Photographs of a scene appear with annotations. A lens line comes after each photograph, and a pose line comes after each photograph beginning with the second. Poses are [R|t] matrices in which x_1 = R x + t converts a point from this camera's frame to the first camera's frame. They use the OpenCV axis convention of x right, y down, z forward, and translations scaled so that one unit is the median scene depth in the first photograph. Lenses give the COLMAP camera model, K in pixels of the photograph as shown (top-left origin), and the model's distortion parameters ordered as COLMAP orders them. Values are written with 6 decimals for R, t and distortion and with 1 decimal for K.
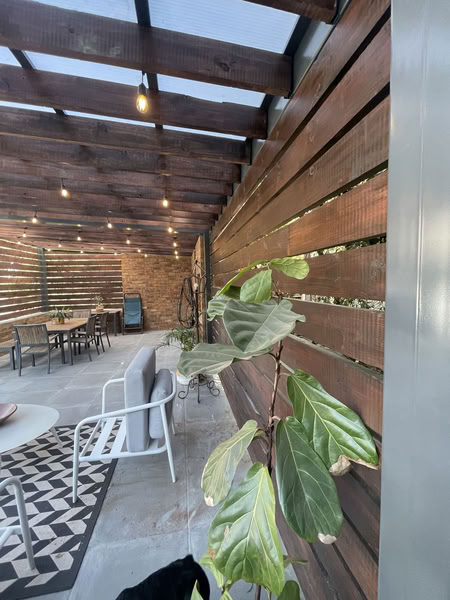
lens RADIAL K [[242.6, 0, 223.4], [0, 242.6, 298.4], [0, 0, 1]] dist [-0.001465, -0.000176]
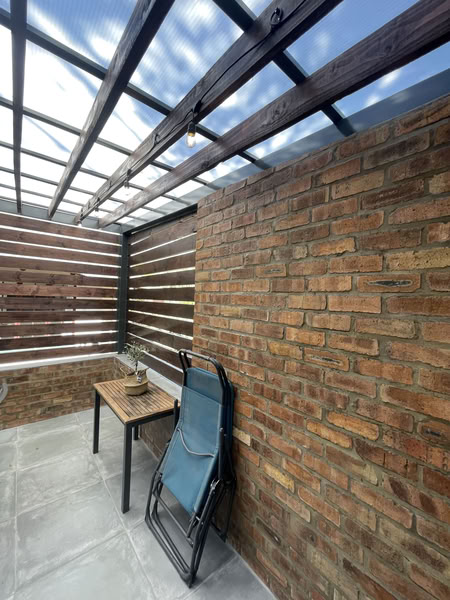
lens RADIAL K [[242.6, 0, 223.4], [0, 242.6, 298.4], [0, 0, 1]] dist [-0.001465, -0.000176]
pose [[0.483296, 0.034541, -0.874775, -0.251213], [-0.101613, 0.994681, -0.016864, -0.115488], [0.869540, 0.097039, 0.484235, 1.391896]]
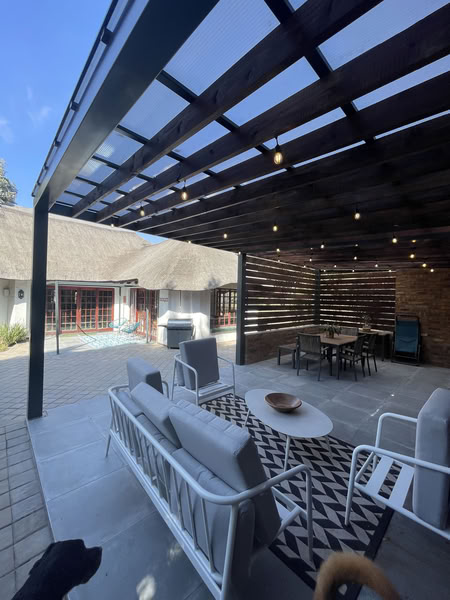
lens RADIAL K [[242.6, 0, 223.4], [0, 242.6, 298.4], [0, 0, 1]] dist [-0.001465, -0.000176]
pose [[0.550050, 0.035364, -0.834383, -0.037650], [-0.096772, 0.995072, -0.021620, -0.000260], [0.829506, 0.092637, 0.550761, -0.013351]]
